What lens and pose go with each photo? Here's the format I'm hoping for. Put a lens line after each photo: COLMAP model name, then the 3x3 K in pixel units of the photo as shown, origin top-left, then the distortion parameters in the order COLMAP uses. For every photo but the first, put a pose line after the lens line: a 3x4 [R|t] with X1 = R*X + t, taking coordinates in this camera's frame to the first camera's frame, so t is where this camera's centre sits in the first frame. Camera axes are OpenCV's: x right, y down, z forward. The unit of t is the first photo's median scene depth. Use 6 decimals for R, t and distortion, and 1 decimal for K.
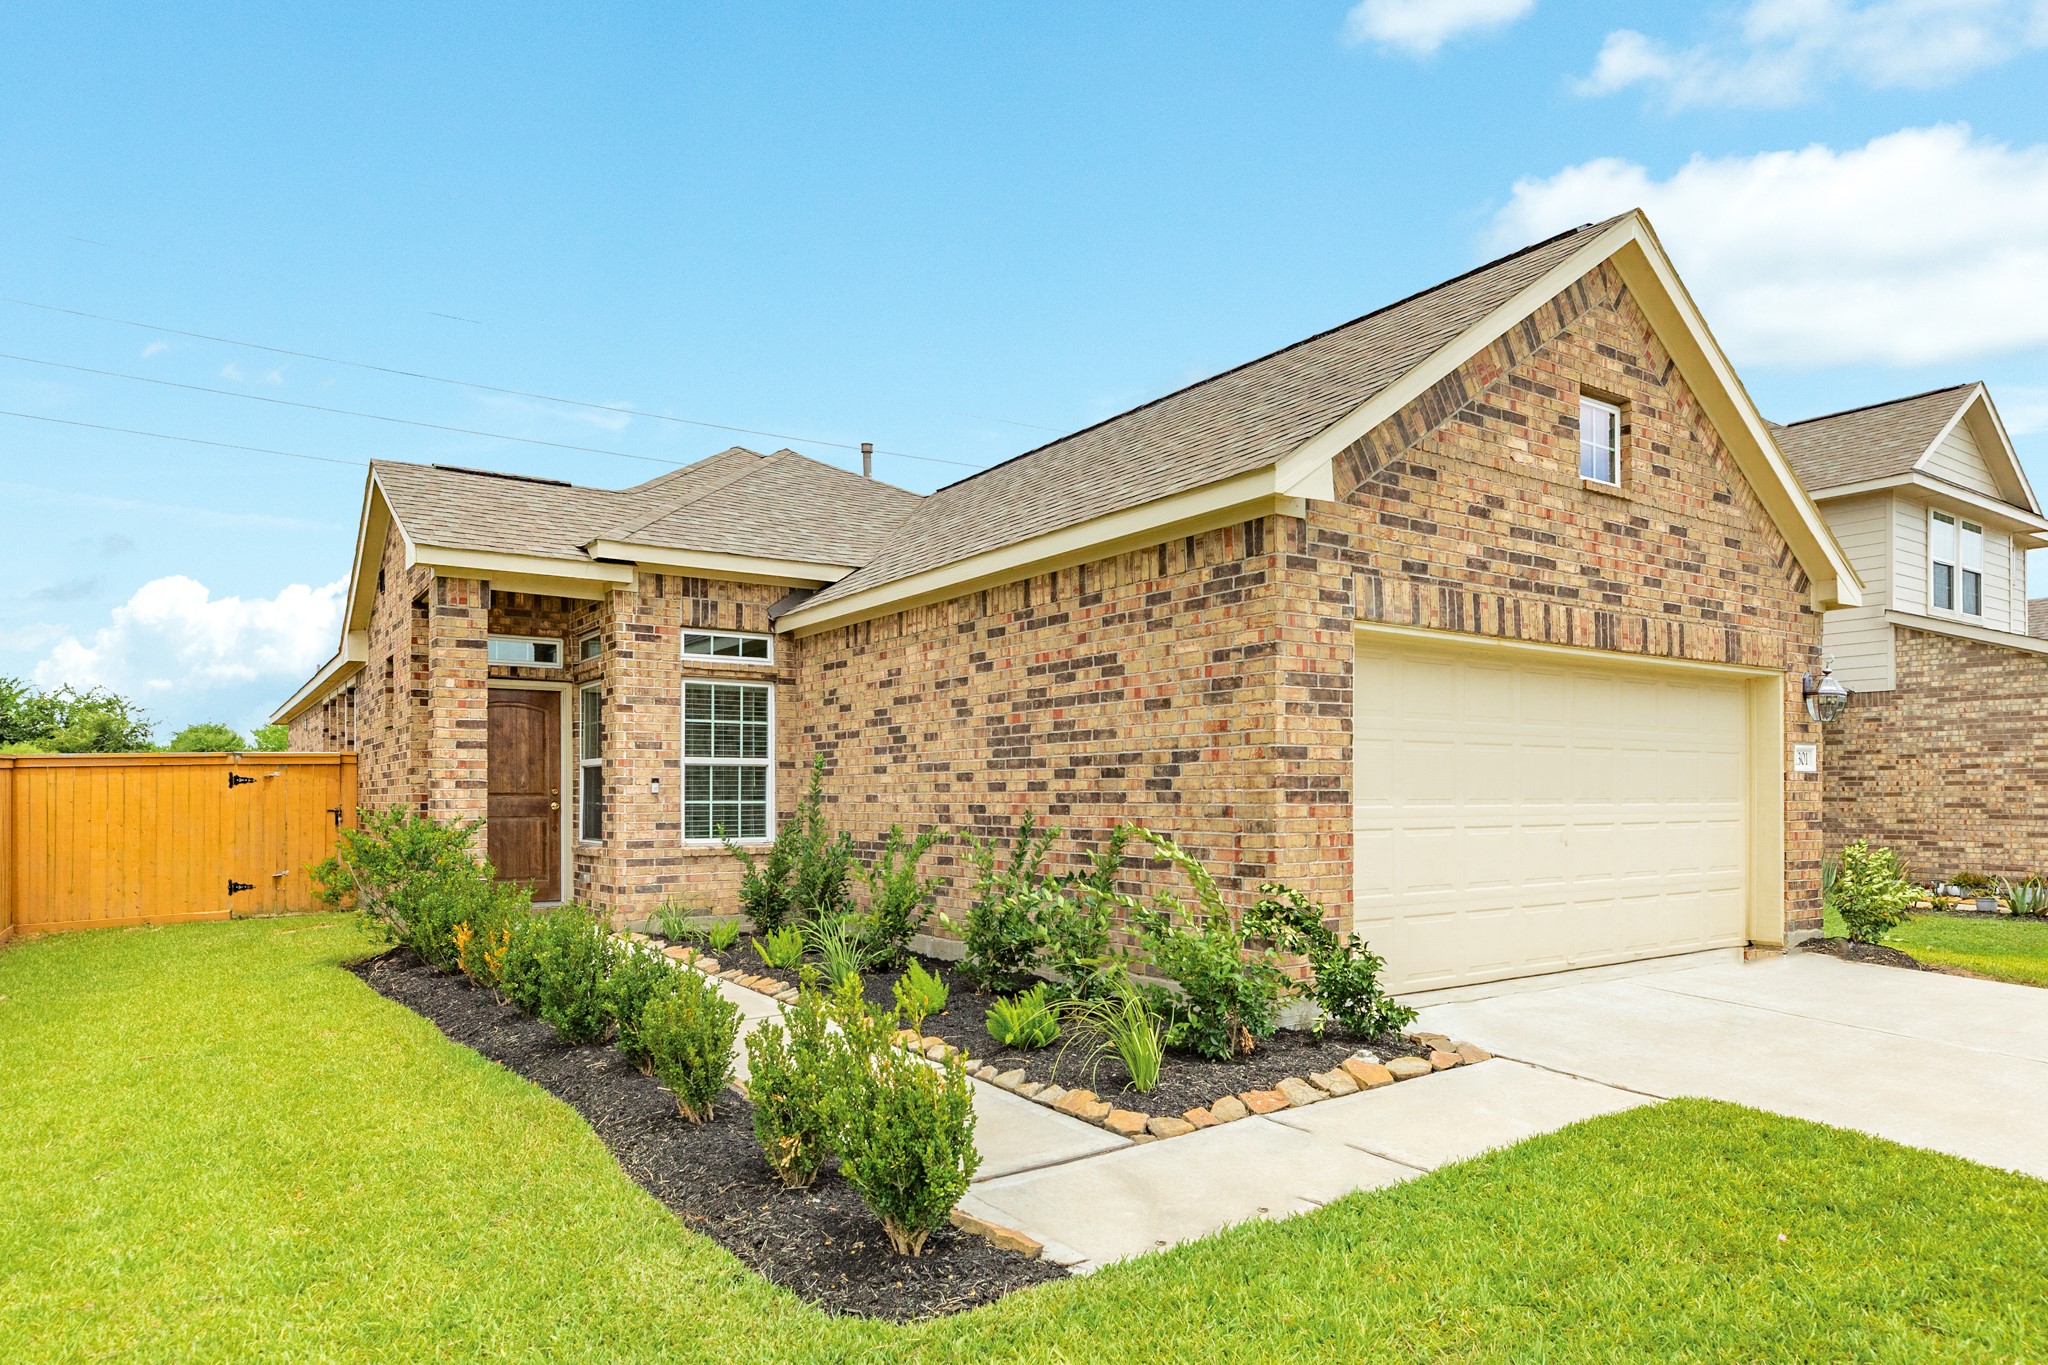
lens RADIAL K [[1245.6, 0, 1071.4], [0, 1245.6, 788.5], [0, 0, 1]] dist [-0.002773, 0.002480]
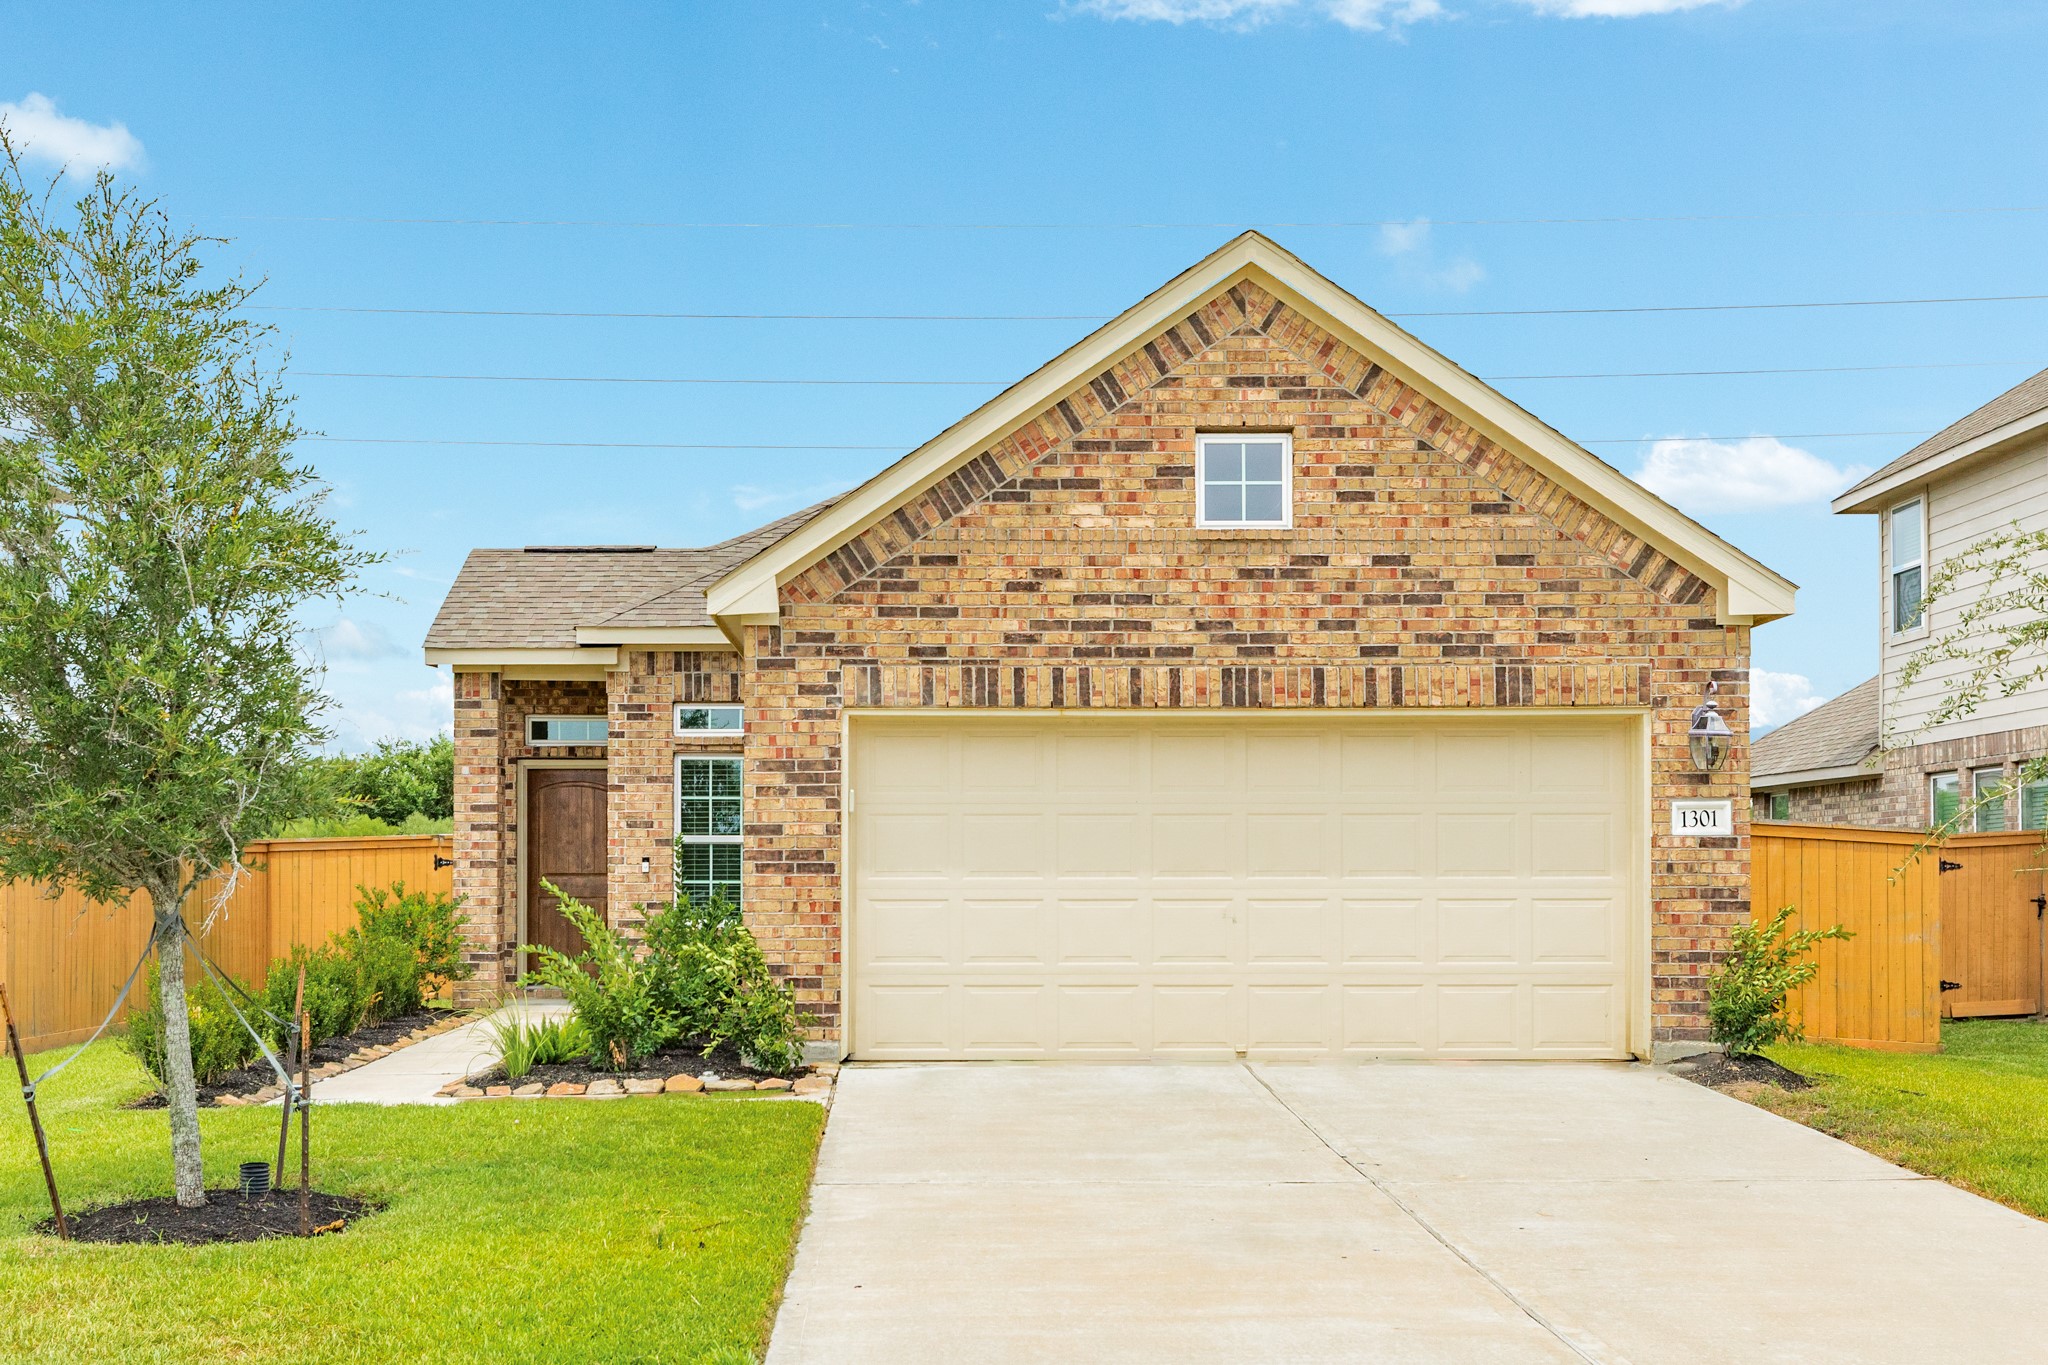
lens RADIAL K [[2433.1, 0, 952.5], [0, 2433.1, 848.4], [0, 0, 1]] dist [-0.001682, -0.006696]
pose [[0.819581, -0.010943, -0.572859, 1.097591], [0.004126, 0.999904, -0.013198, 0.012834], [0.572948, 0.008453, 0.819548, -0.506953]]
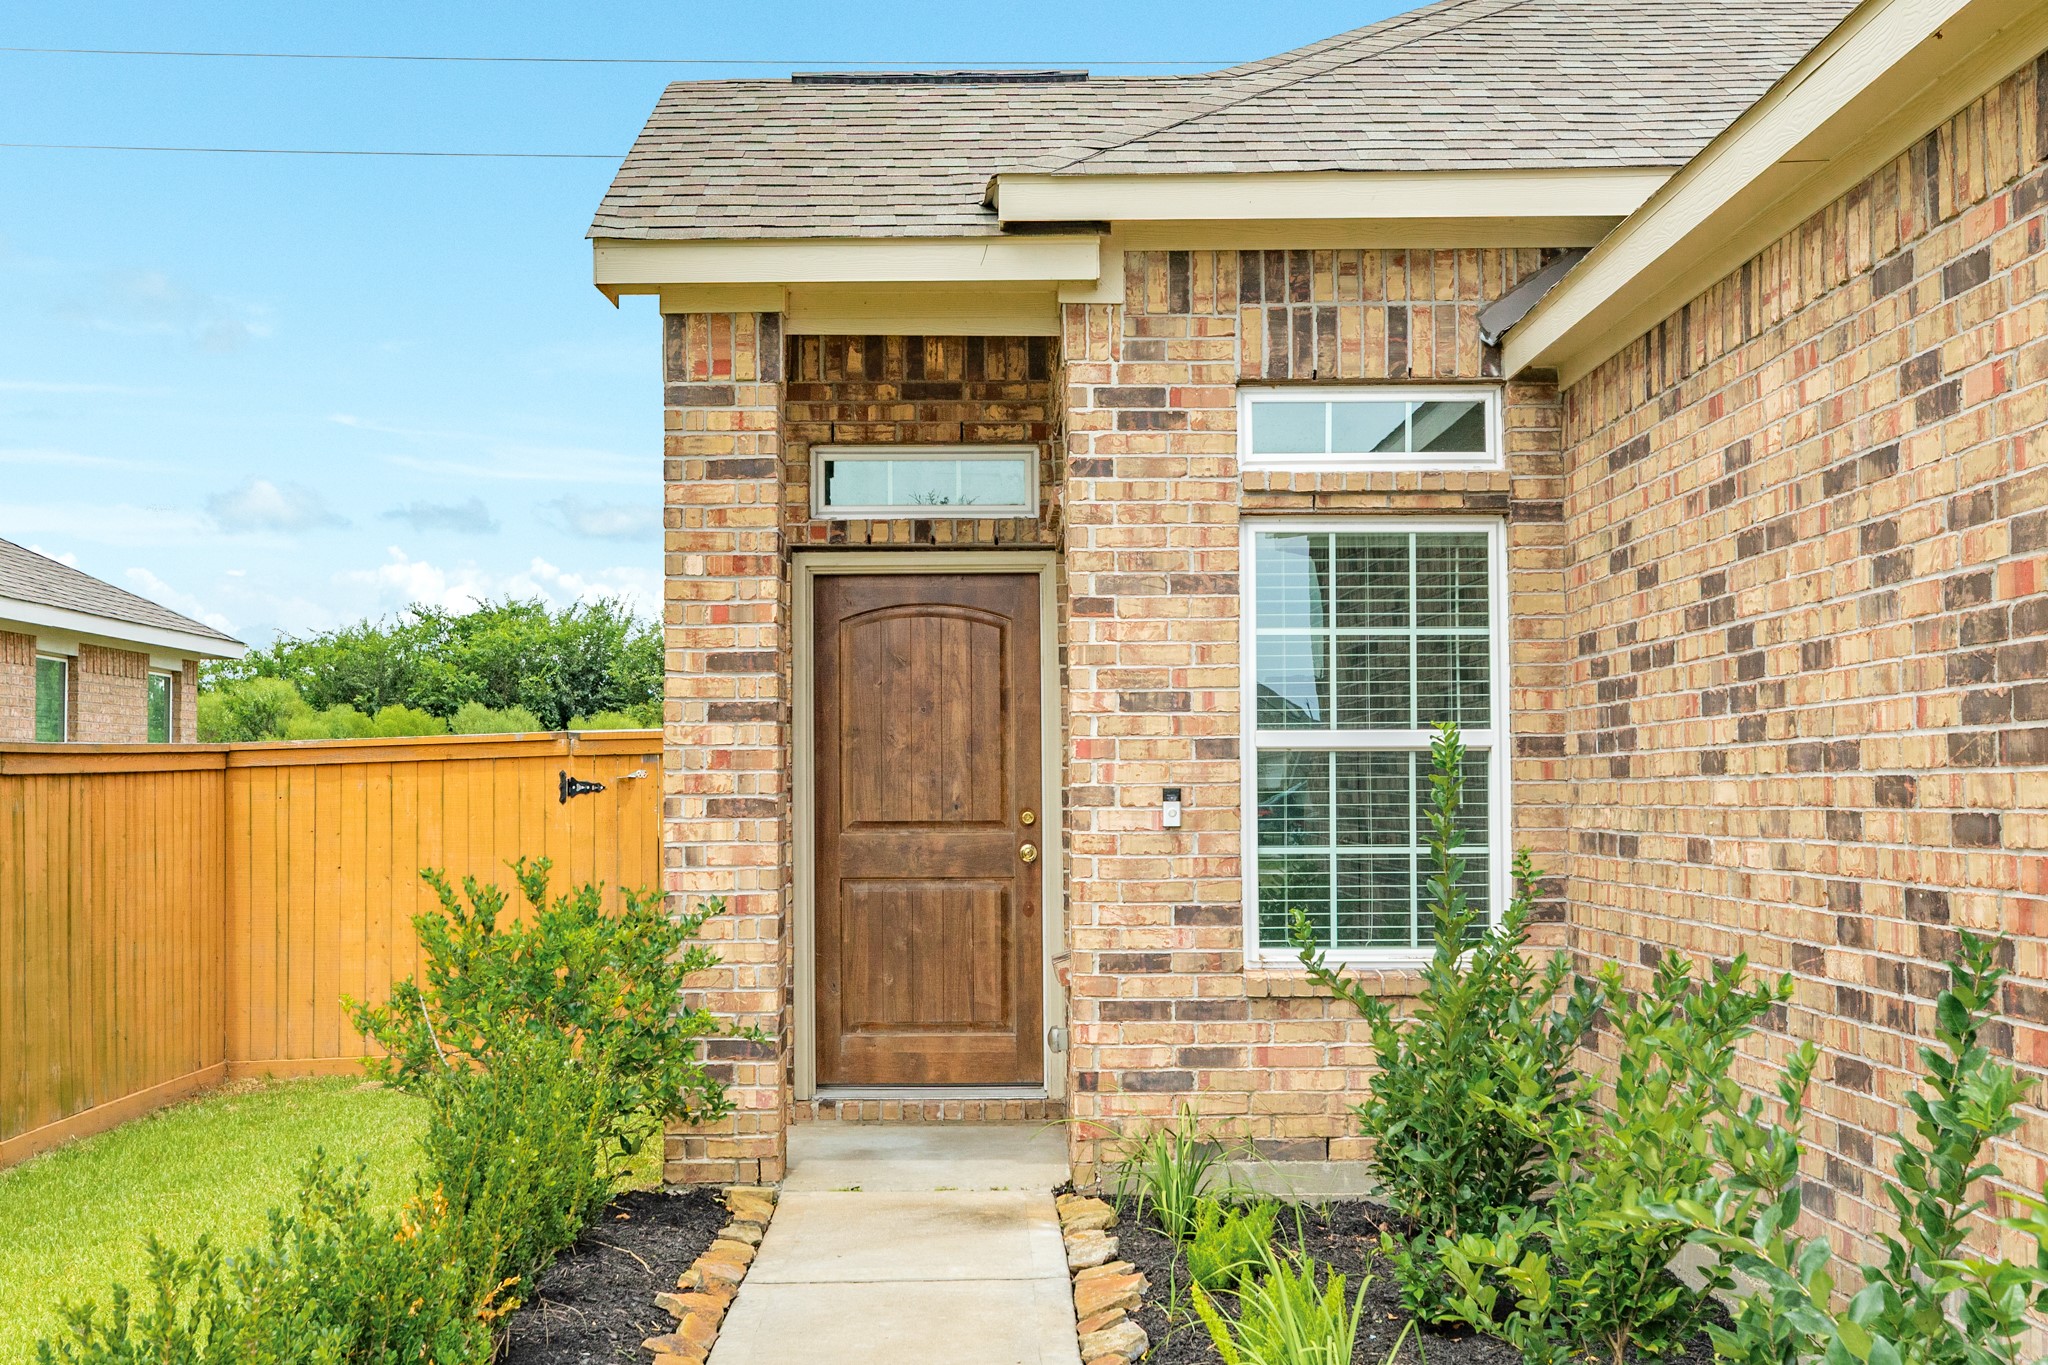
lens RADIAL K [[2583.4, 0, 969.8], [0, 2583.4, 706.5], [0, 0, 1]] dist [0.002636, 0.024974]
pose [[0.808571, -0.022751, -0.587958, 0.088166], [0.007978, 0.999584, -0.027708, -0.013139], [0.588344, 0.017713, 0.808417, 0.367315]]
